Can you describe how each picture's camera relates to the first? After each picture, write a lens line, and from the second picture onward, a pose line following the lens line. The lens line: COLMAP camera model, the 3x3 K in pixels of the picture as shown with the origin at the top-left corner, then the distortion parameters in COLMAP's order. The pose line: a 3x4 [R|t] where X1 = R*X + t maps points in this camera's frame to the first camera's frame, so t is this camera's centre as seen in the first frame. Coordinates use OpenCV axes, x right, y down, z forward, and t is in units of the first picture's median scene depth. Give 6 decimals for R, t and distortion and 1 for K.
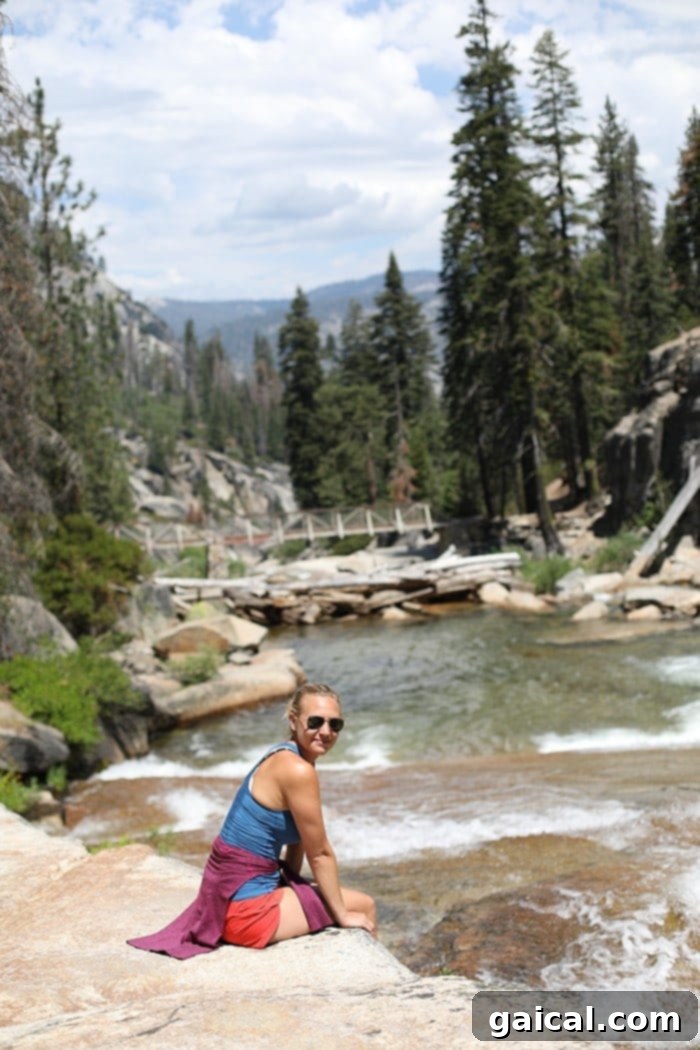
lens RADIAL K [[1679.6, 0, 350.0], [0, 1679.6, 525.0], [0, 0, 1]] dist [0.021380, -0.017633]
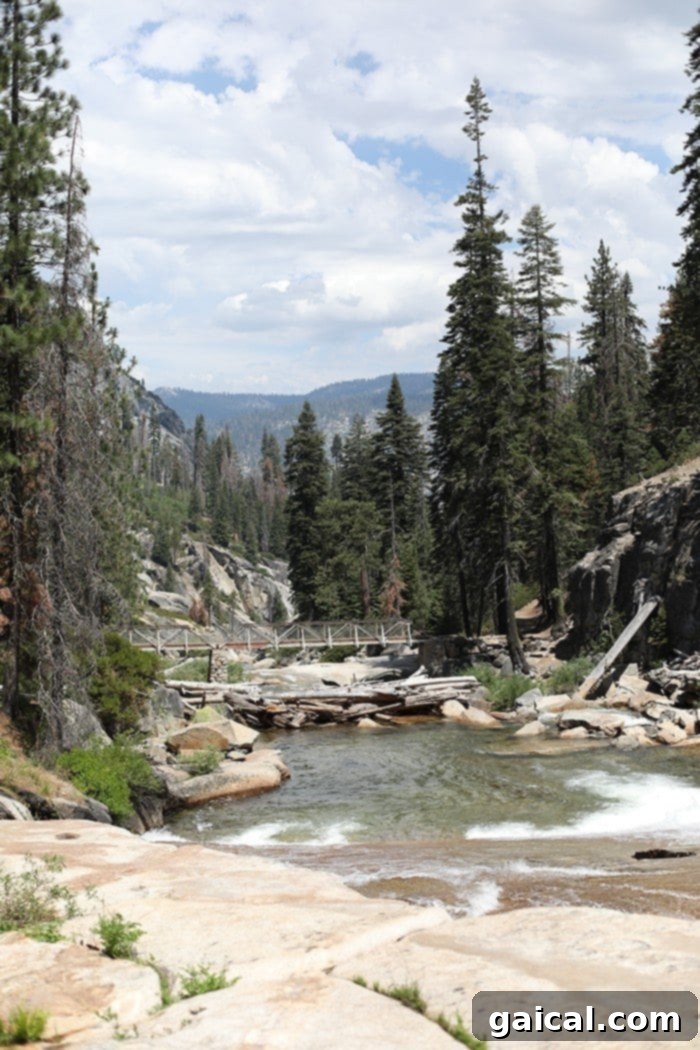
lens RADIAL K [[1699.9, 0, 364.9], [0, 1699.9, 525.1], [0, 0, 1]] dist [-0.033857, 0.000519]
pose [[0.998880, 0.046937, 0.006020, 0.006500], [-0.046536, 0.997400, -0.055017, -0.012359], [-0.008587, 0.054675, 0.998467, -0.125606]]
